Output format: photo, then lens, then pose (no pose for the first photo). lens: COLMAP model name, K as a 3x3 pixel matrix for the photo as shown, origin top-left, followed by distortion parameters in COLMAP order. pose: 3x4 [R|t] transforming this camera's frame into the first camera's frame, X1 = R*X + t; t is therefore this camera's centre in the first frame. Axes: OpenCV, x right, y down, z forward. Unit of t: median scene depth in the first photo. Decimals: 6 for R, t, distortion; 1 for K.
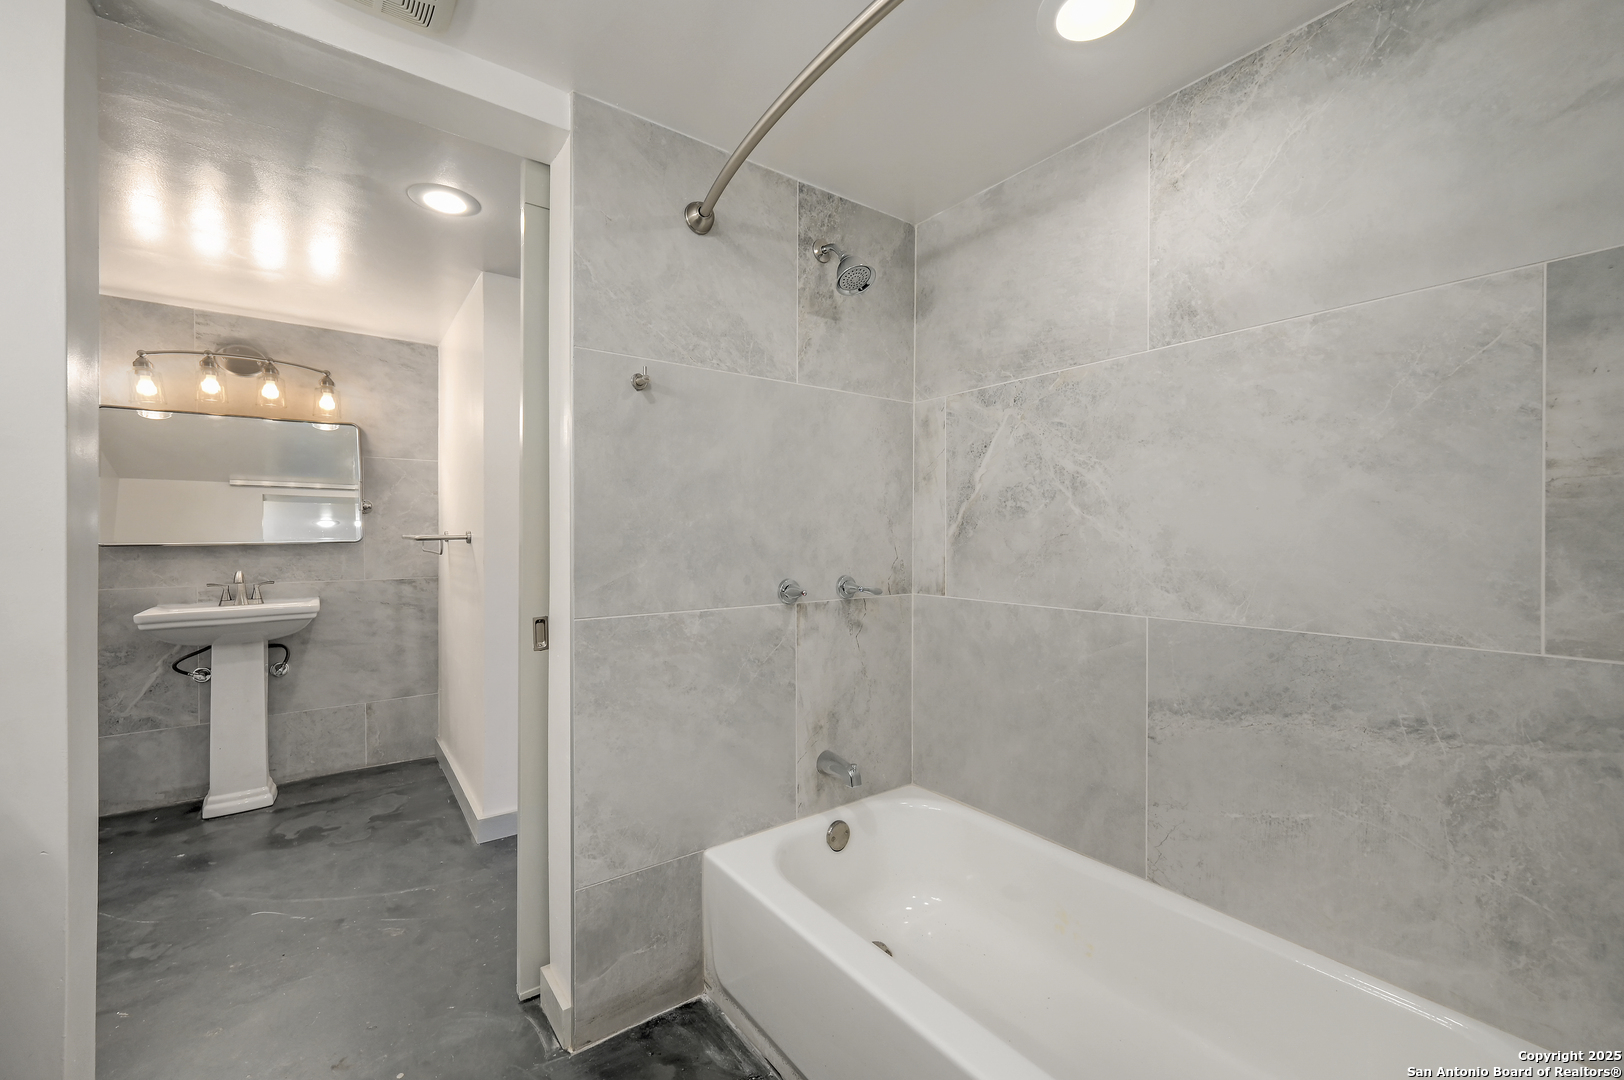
lens RADIAL K [[660.3, 0, 812.0], [0, 660.3, 538.9], [0, 0, 1]] dist [-0.000397, 0.000532]
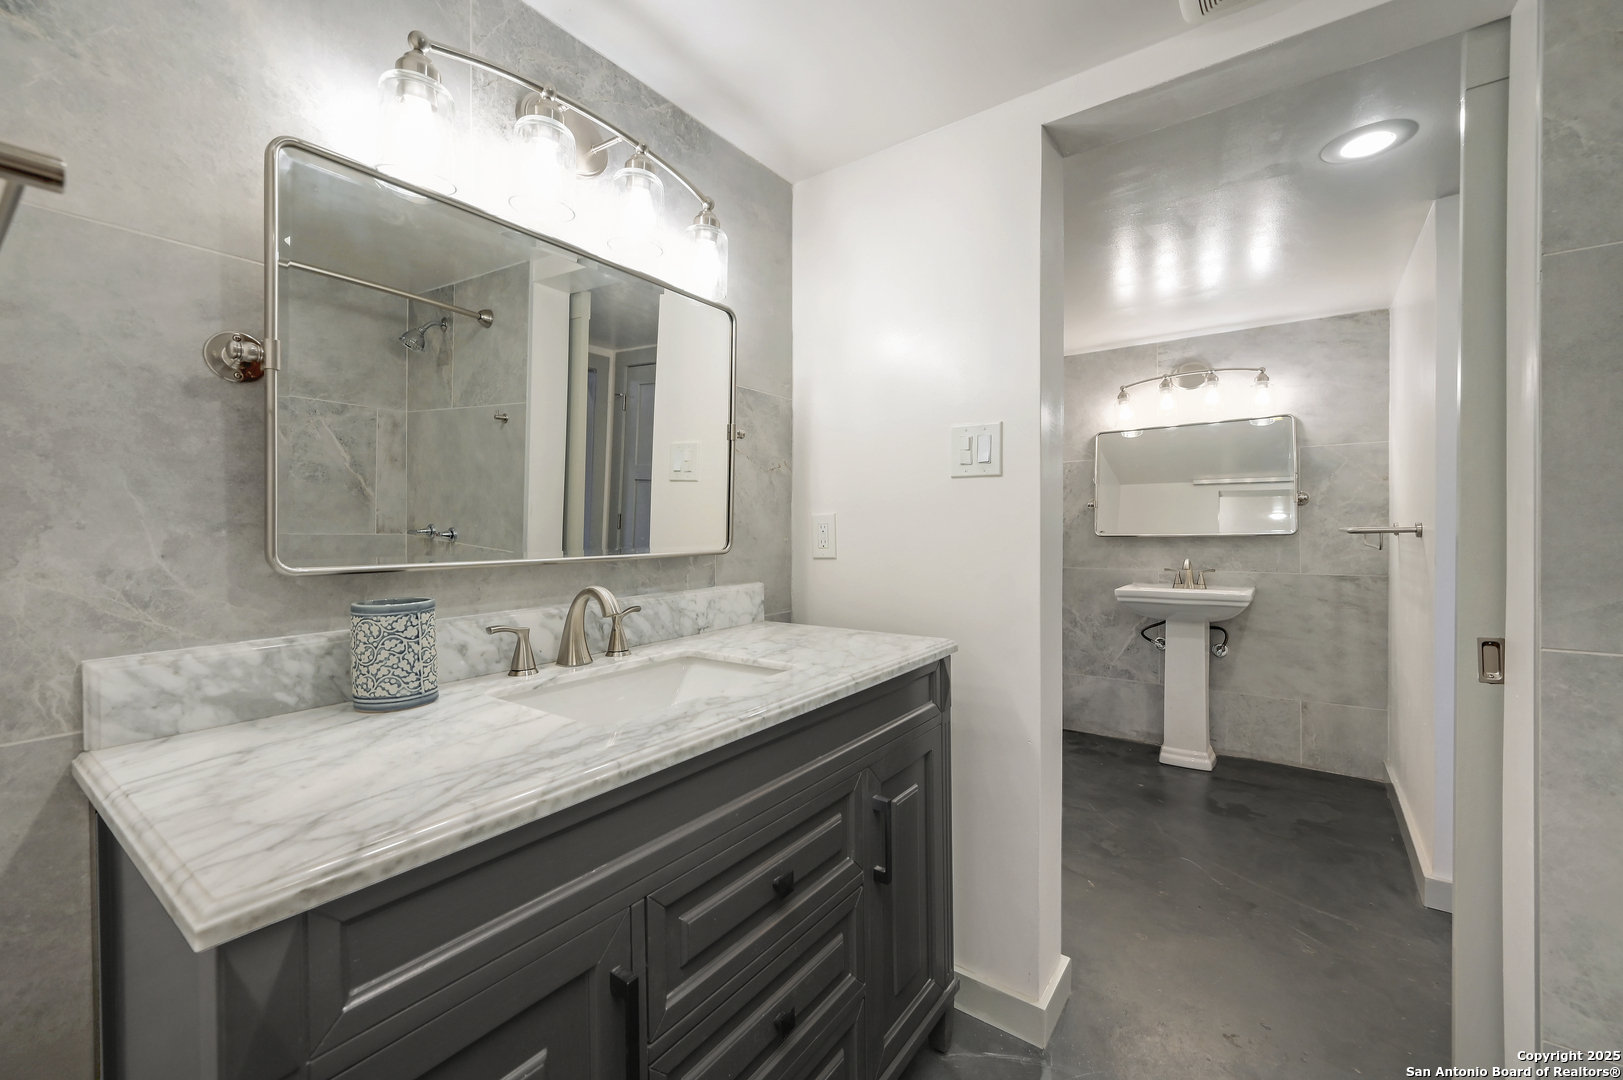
lens RADIAL K [[657.7, 0, 812.8], [0, 657.7, 531.5], [0, 0, 1]] dist [-0.000029, 0.000521]
pose [[0.298966, 0.002510, -0.954261, 0.035945], [-0.001885, 0.999996, 0.002039, -0.000631], [0.954262, 0.001189, 0.298969, 0.031114]]
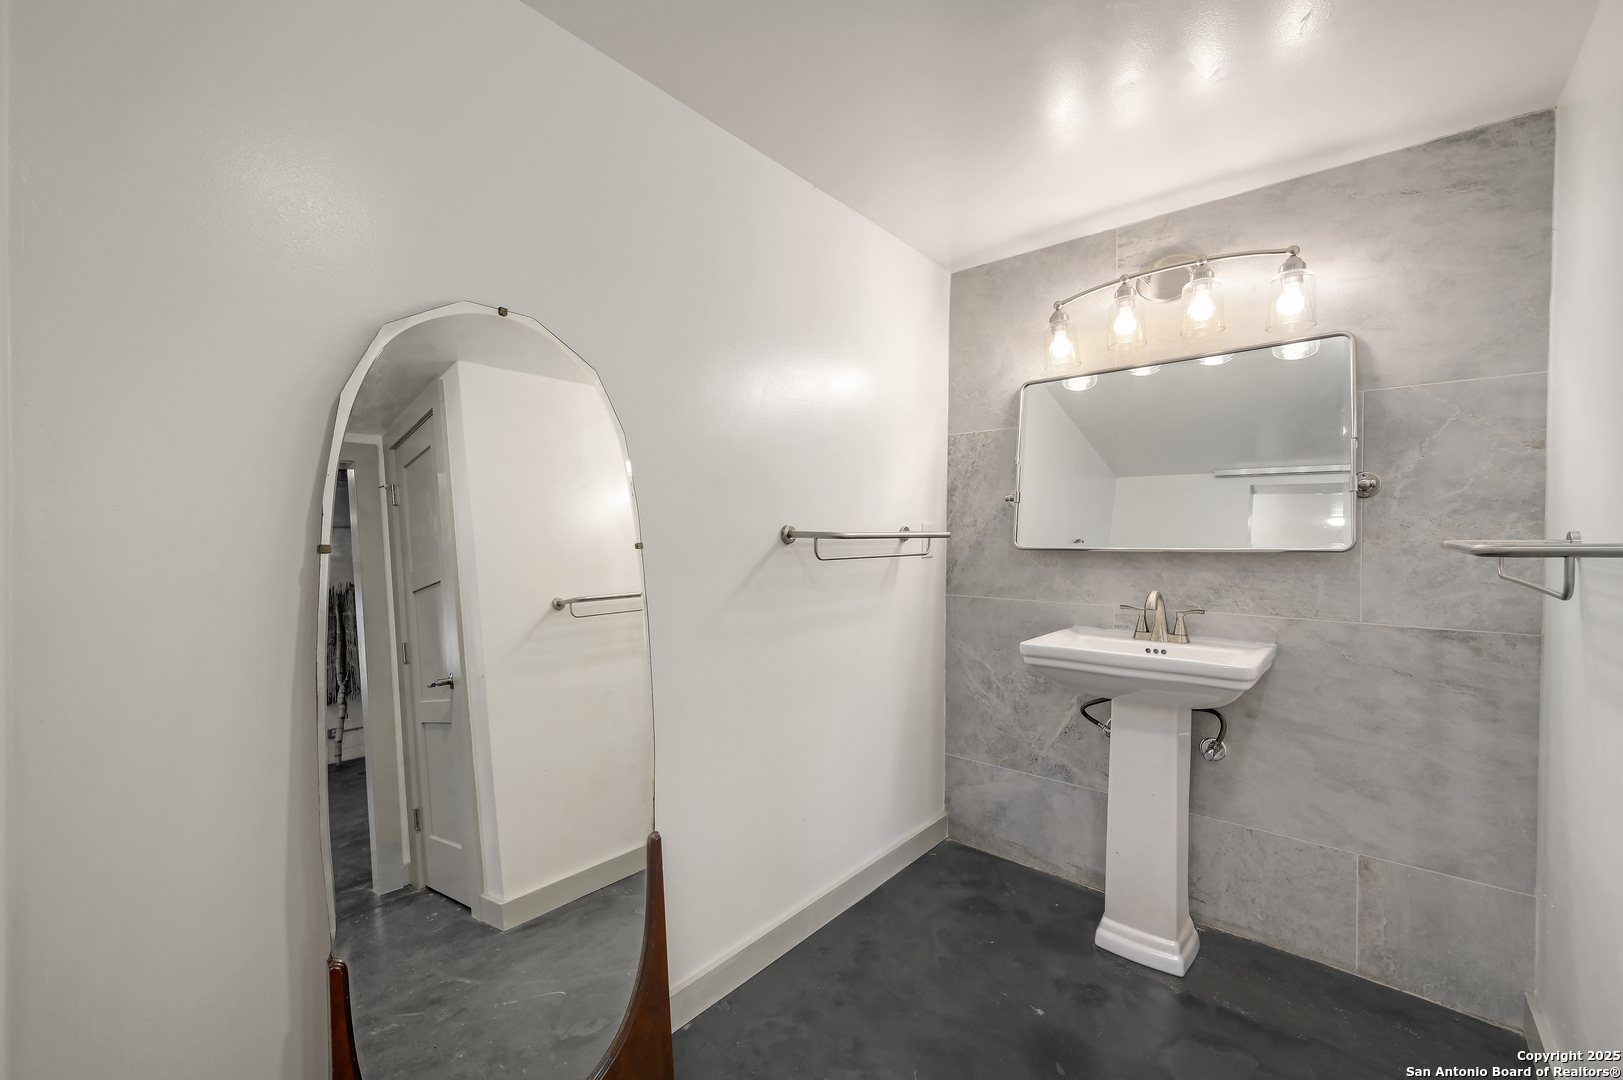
lens RADIAL K [[652.3, 0, 813.4], [0, 652.3, 541.5], [0, 0, 1]] dist [0.001191, 0.000556]
pose [[0.229524, 0.014699, -0.973192, -0.312398], [-0.010785, 0.999863, 0.012559, -0.006218], [0.973243, 0.007613, 0.229651, 0.524469]]
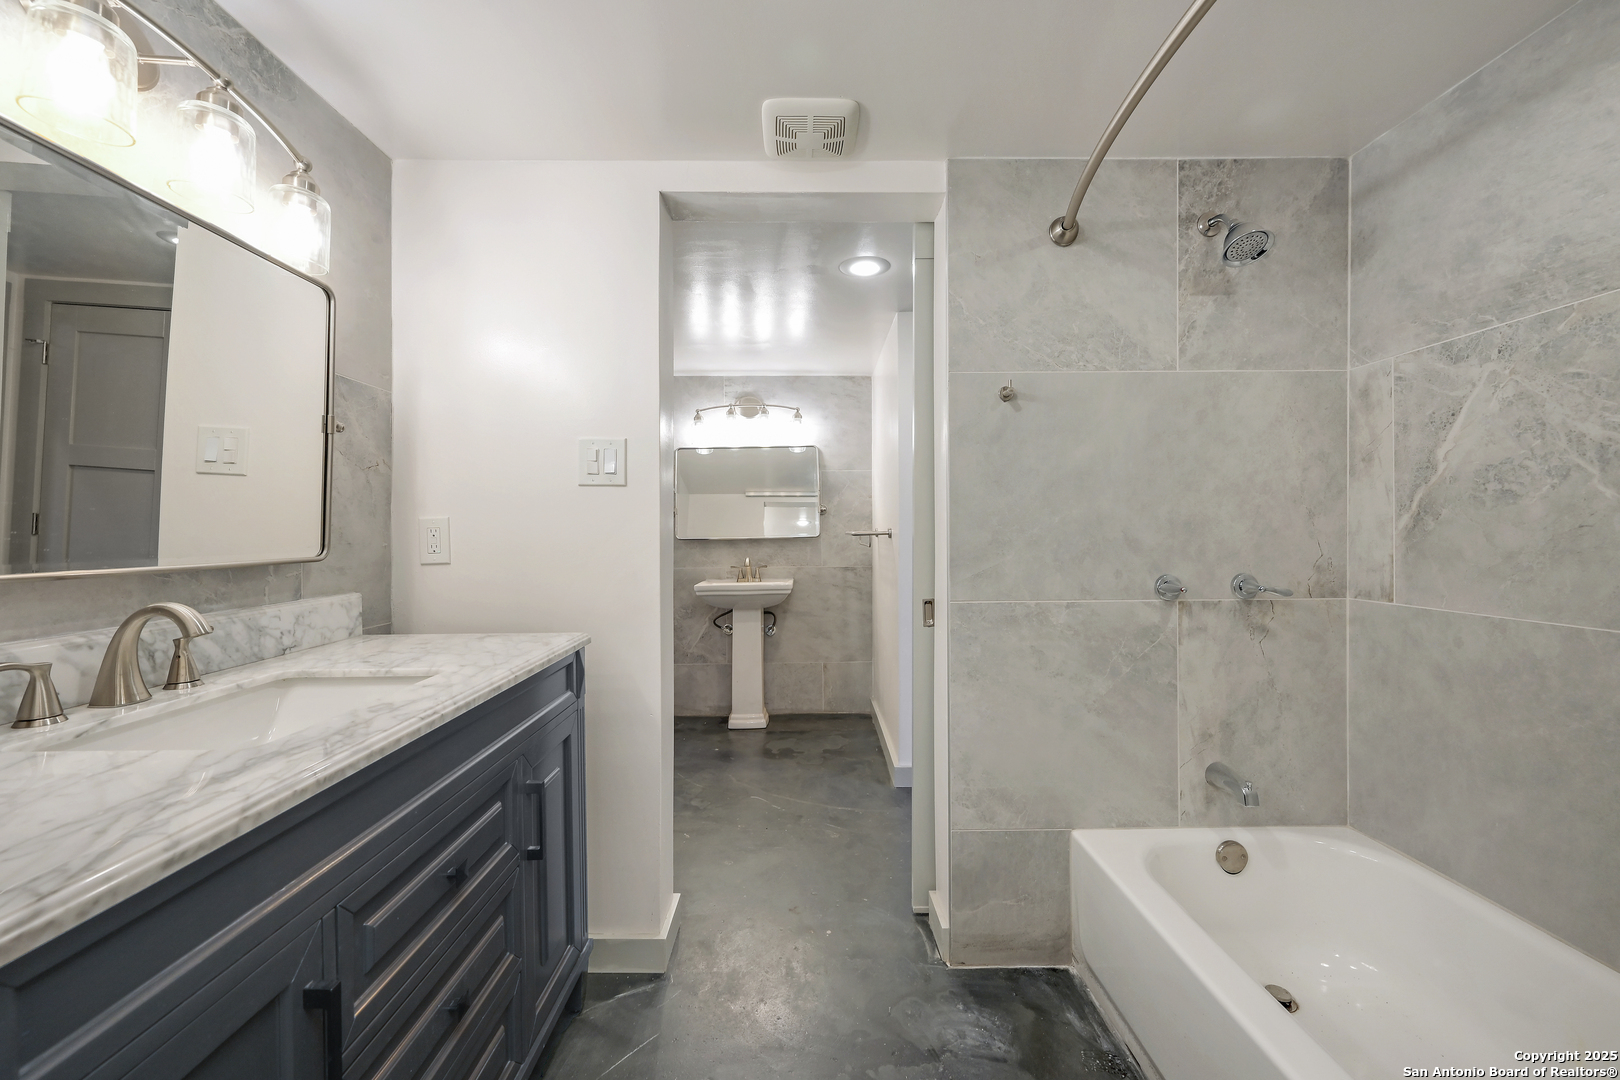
lens RADIAL K [[656.4, 0, 811.3], [0, 656.4, 531.6], [0, 0, 1]] dist [-0.000029, 0.000521]
pose [[0.808045, -0.005040, -0.589100, 0.068187], [0.002445, 0.999983, -0.005201, 0.000740], [0.589116, 0.002762, 0.808044, -0.051616]]
